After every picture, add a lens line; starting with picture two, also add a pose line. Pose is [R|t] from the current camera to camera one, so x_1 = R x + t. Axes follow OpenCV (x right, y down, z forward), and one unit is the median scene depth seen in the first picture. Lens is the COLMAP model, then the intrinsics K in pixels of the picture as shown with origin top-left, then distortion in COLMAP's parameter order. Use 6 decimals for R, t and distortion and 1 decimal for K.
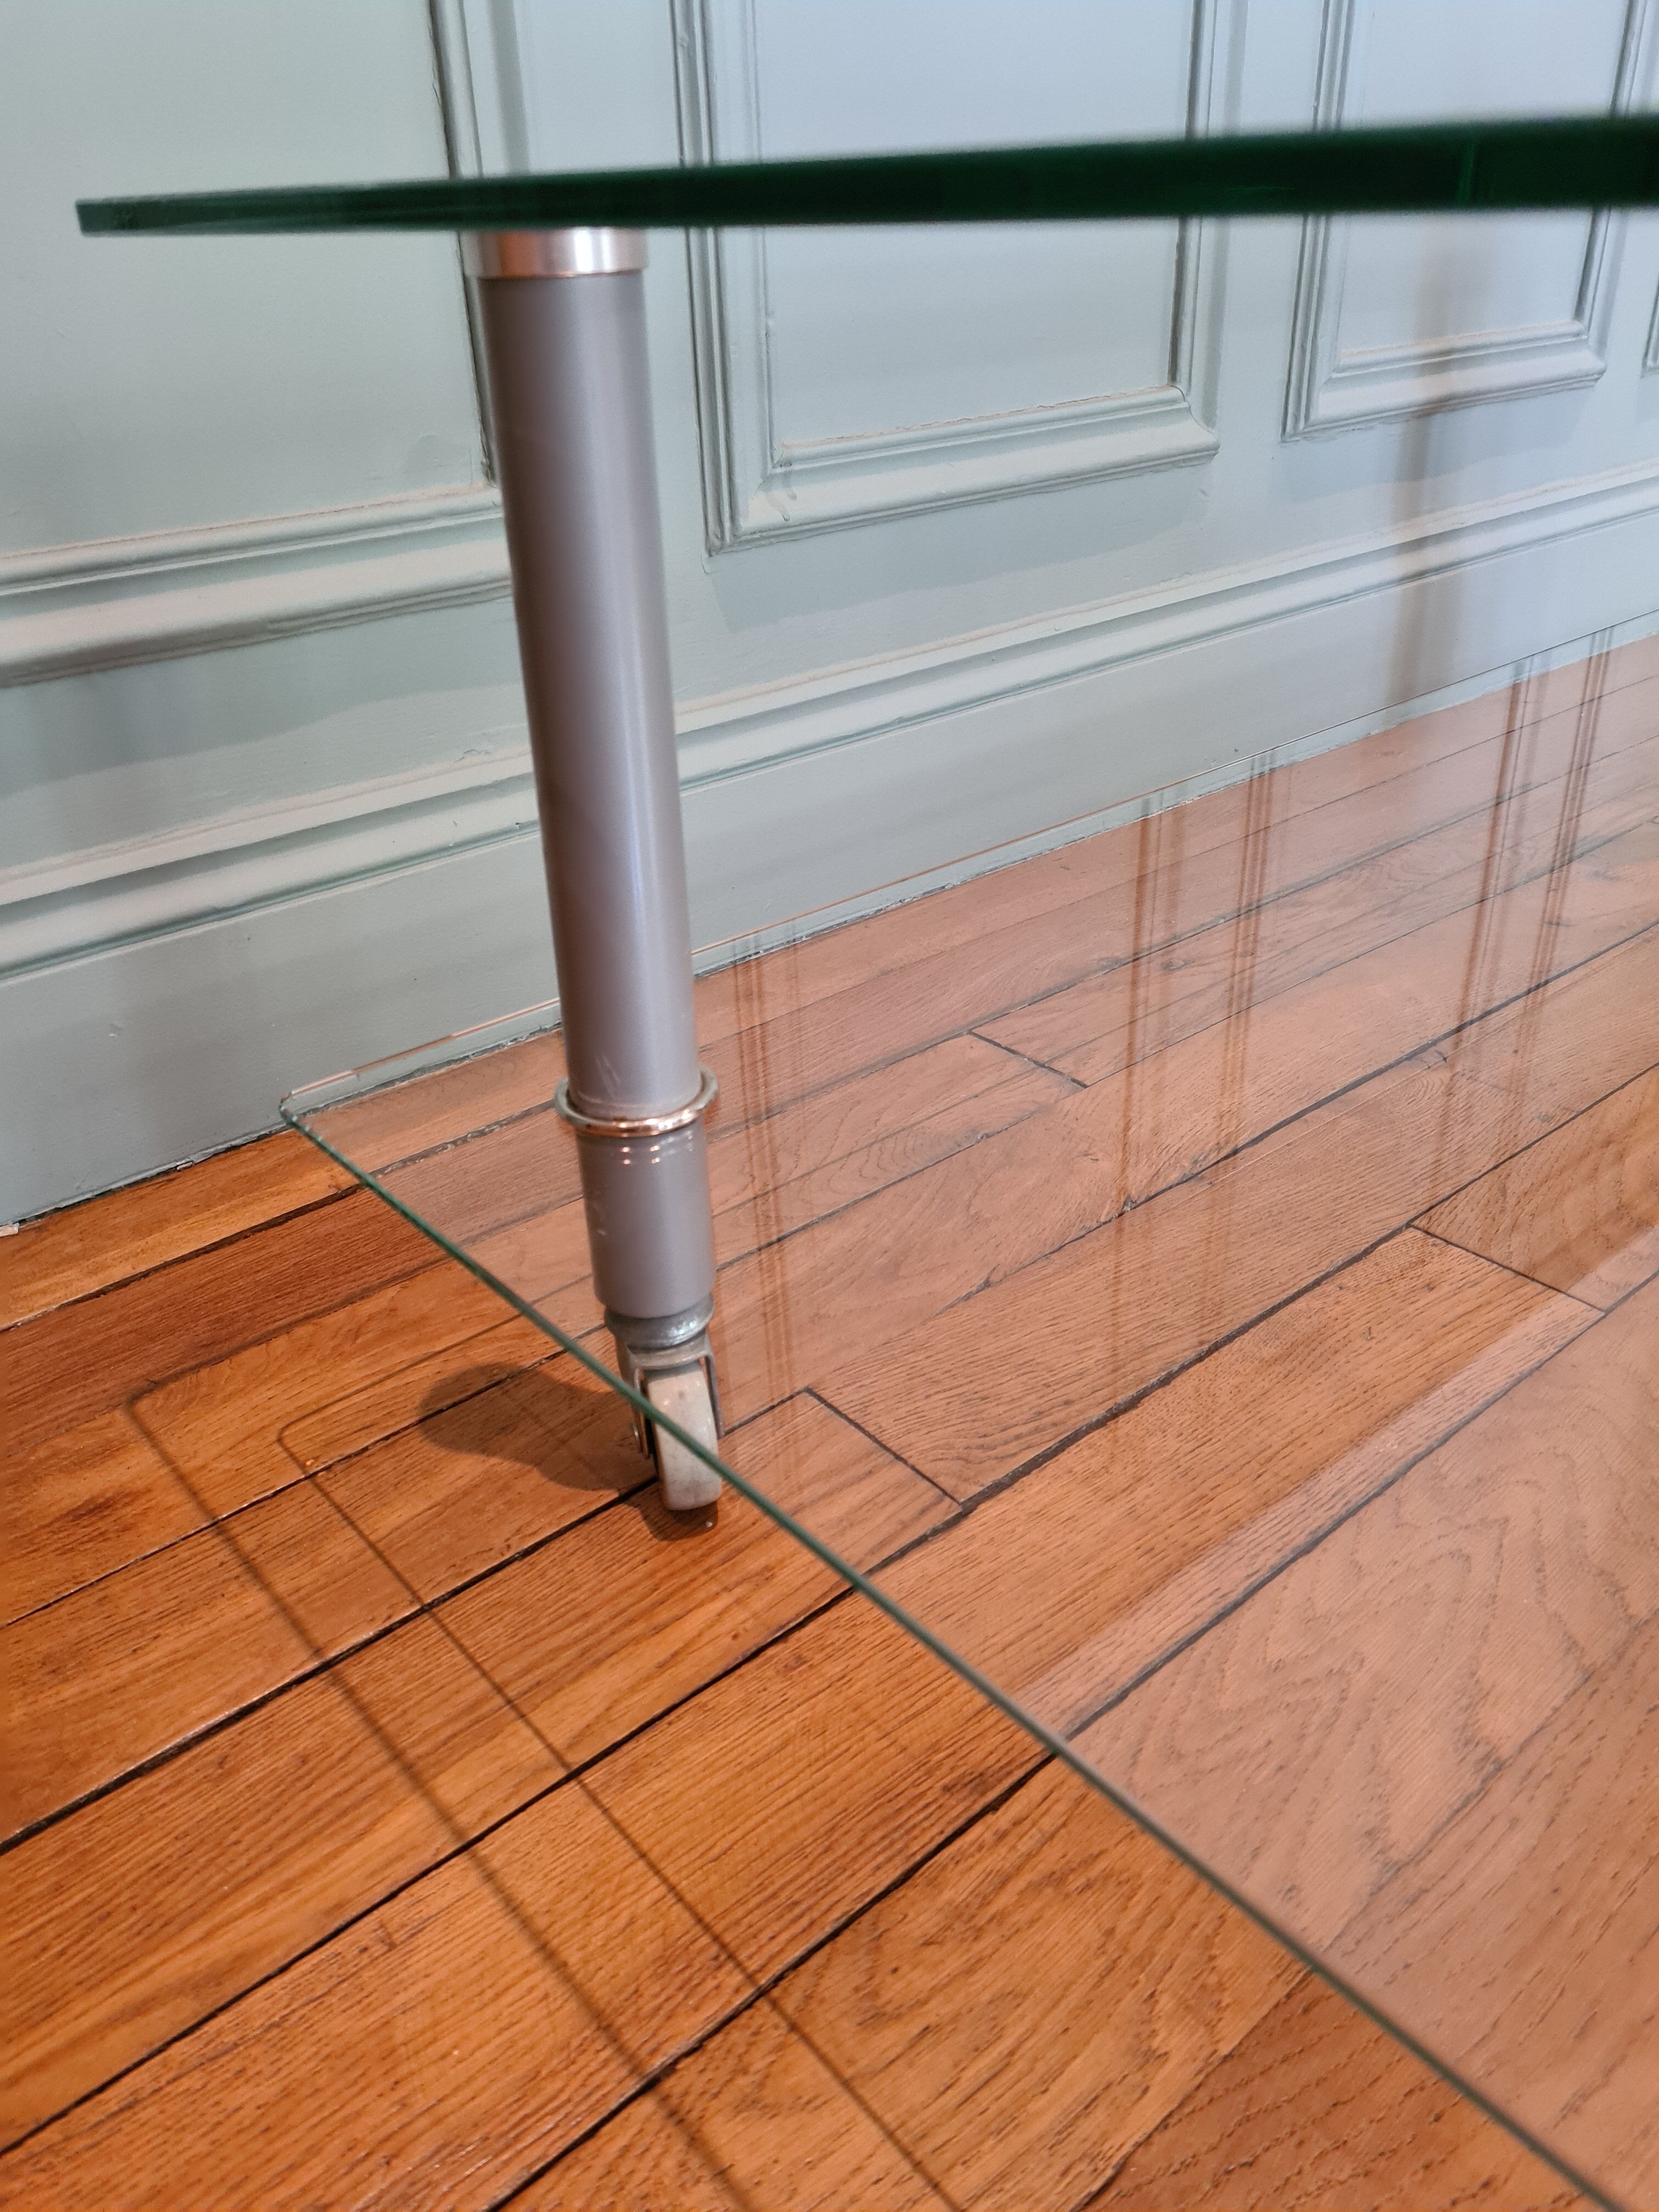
lens RADIAL K [[1673.7, 0, 833.5], [0, 1673.7, 1118.1], [0, 0, 1]] dist [0.077367, -0.075357]
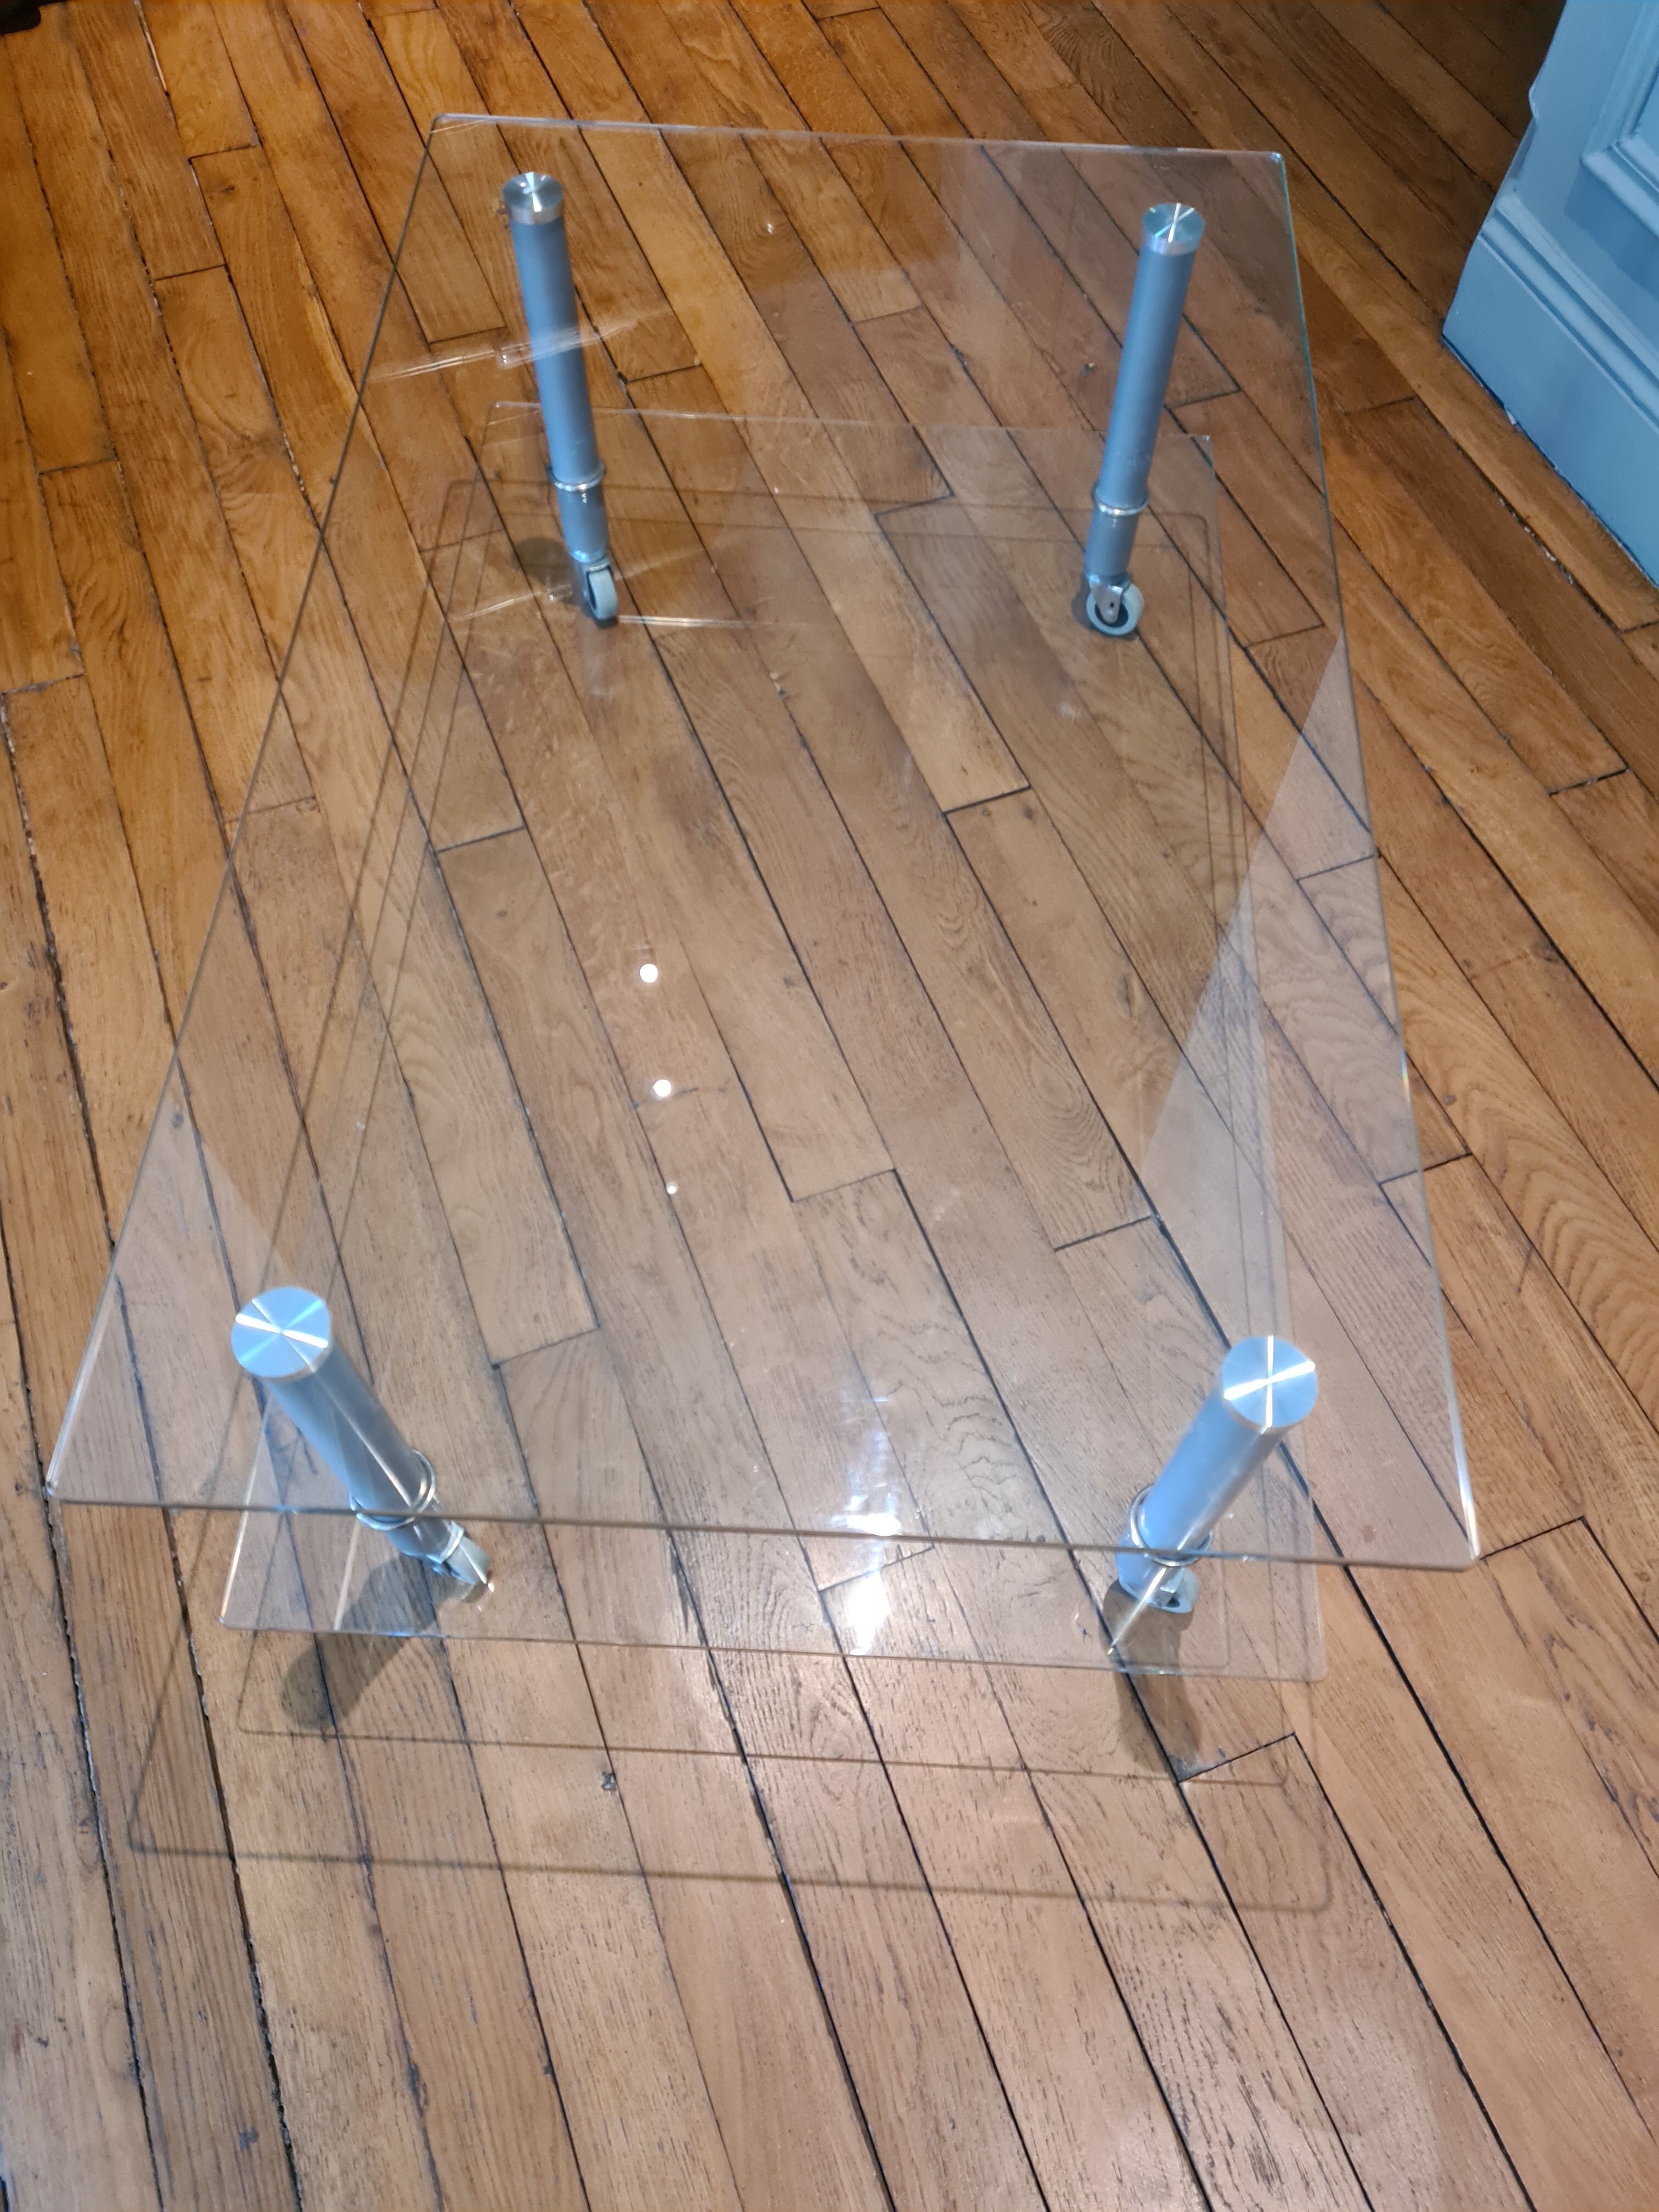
lens RADIAL K [[1668.0, 0, 844.0], [0, 1668.0, 1101.3], [0, 0, 1]] dist [0.069536, -0.068351]
pose [[-0.322704, 0.835377, -0.444981, 2.247018], [-0.478164, 0.261841, 0.838331, -1.655293], [0.816836, 0.483306, 0.314950, -0.062210]]
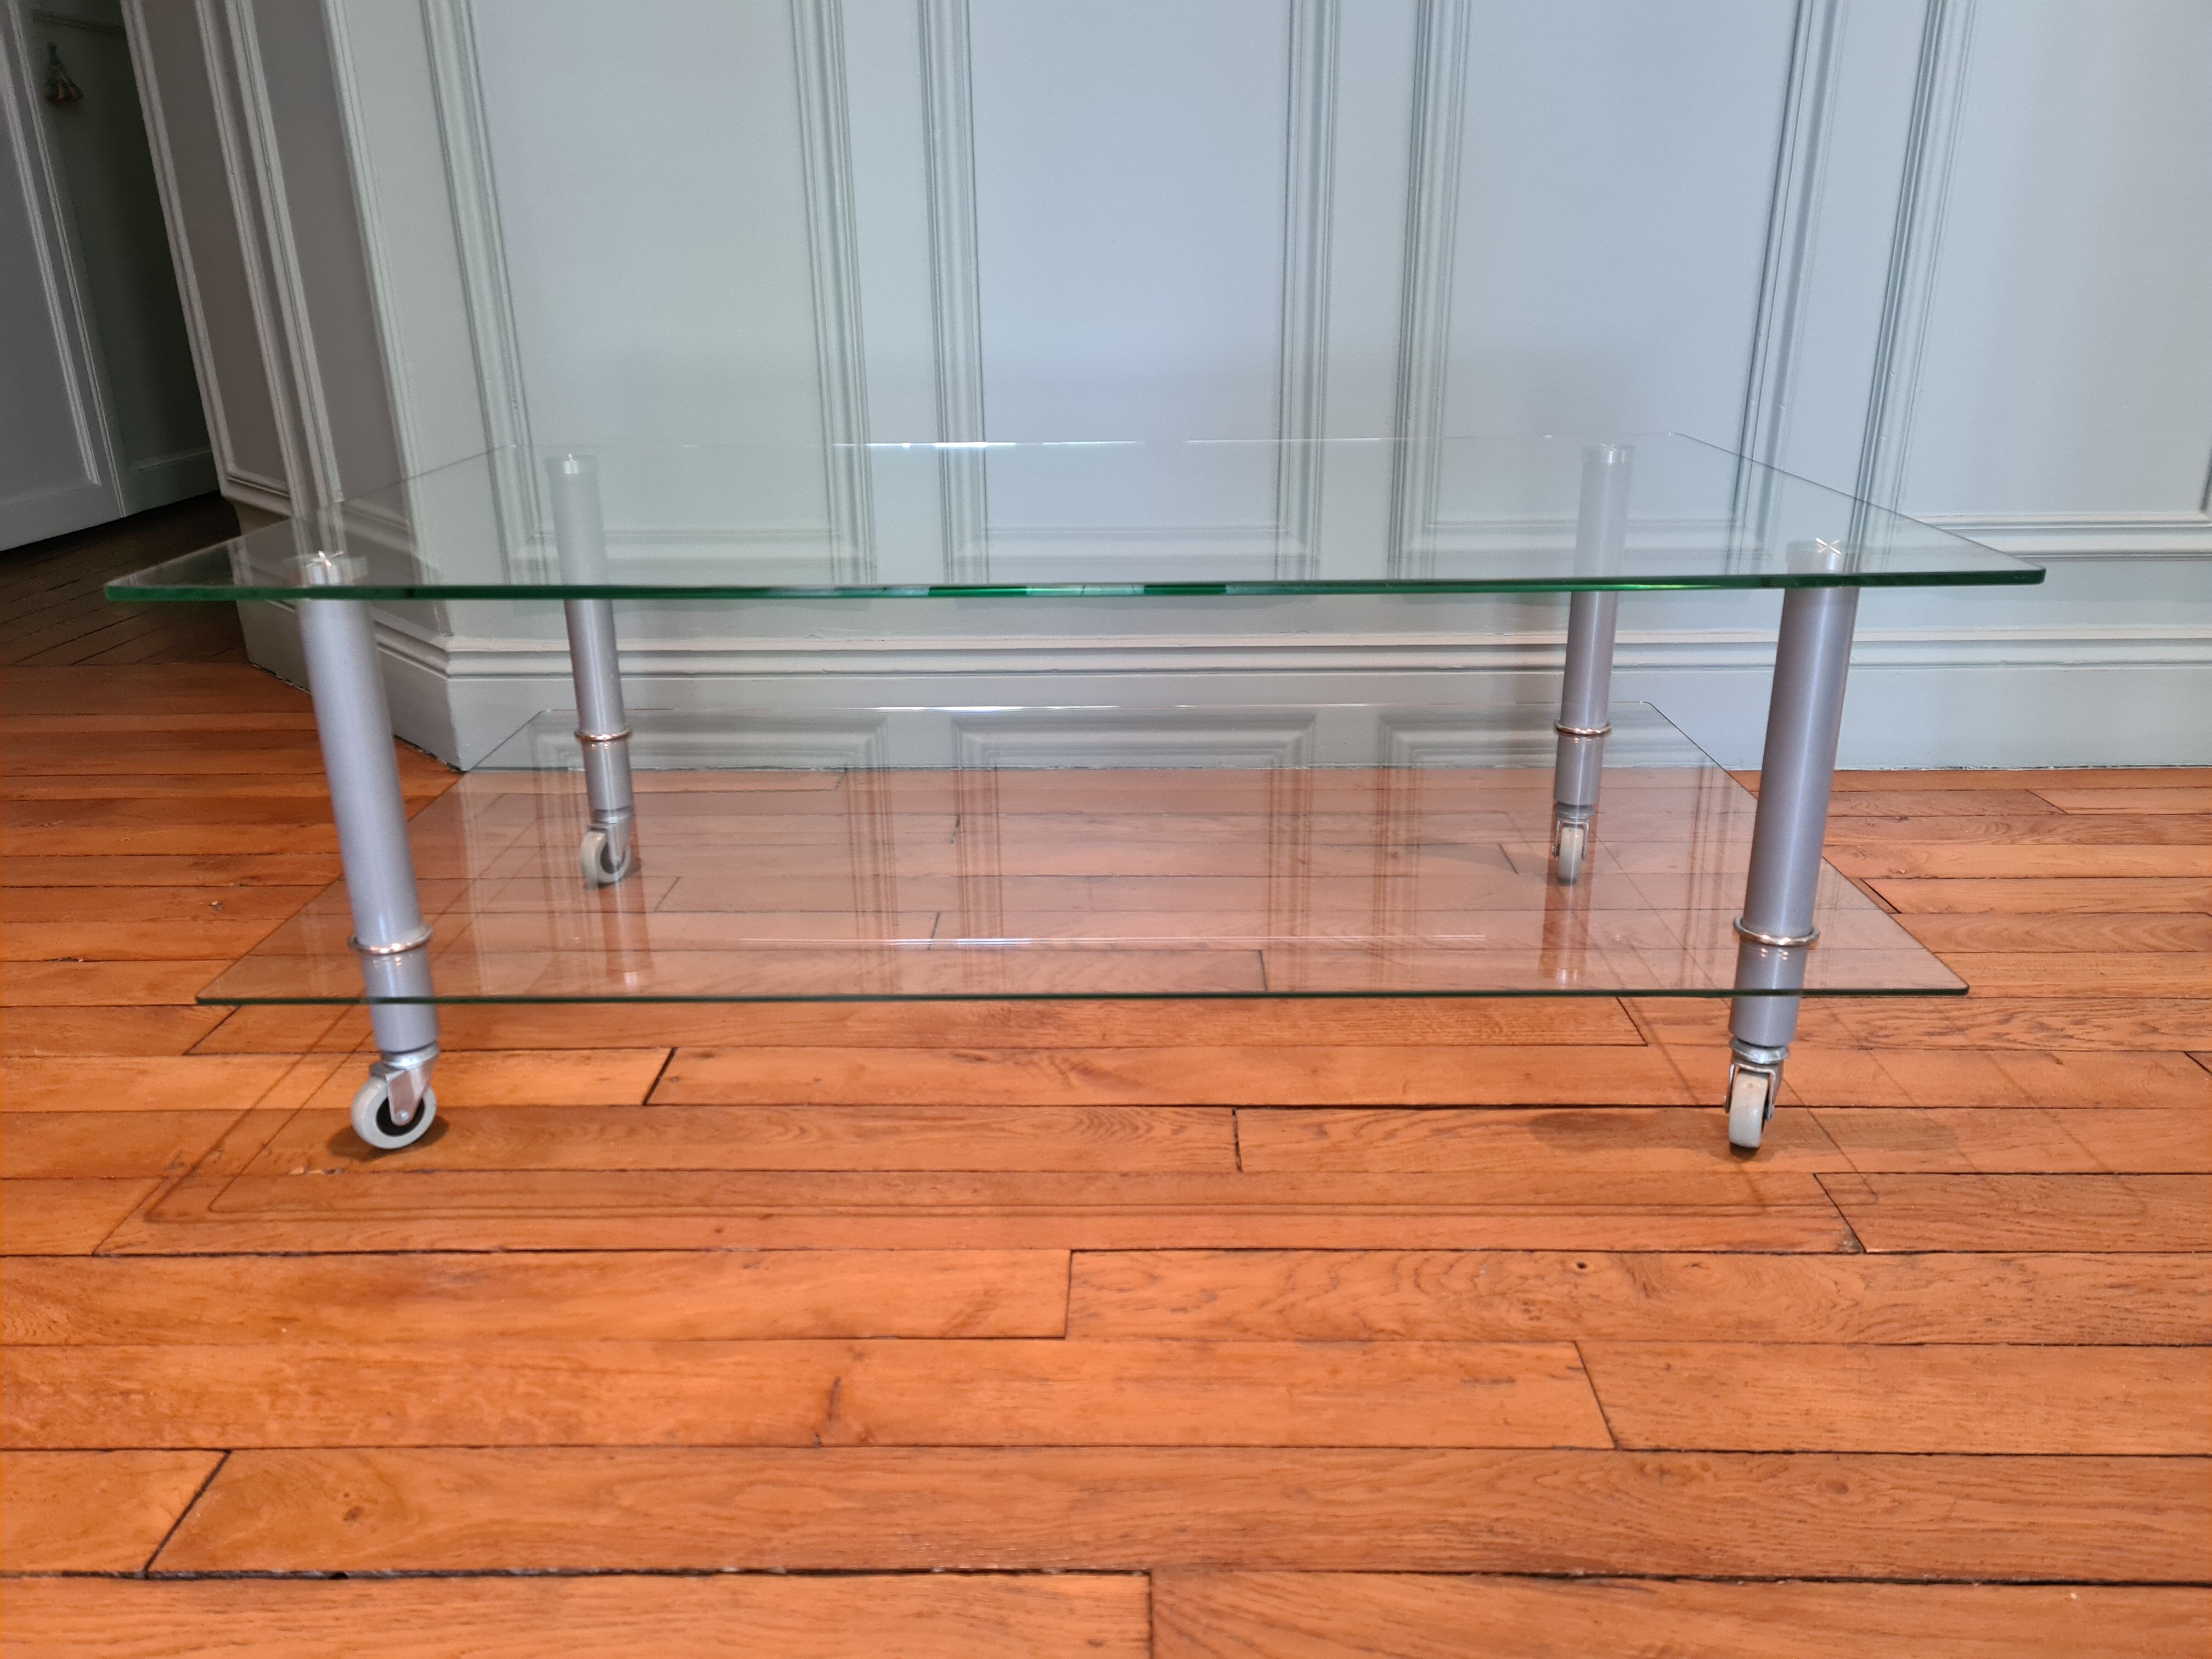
lens RADIAL K [[1668.0, 0, 1106.0], [0, 1668.0, 829.5], [0, 0, 1]] dist [0.069536, -0.068351]
pose [[0.752476, 0.248163, -0.610077, 2.289982], [-0.332264, 0.942819, -0.026305, -0.065025], [0.568665, 0.222501, 0.791905, -0.760891]]
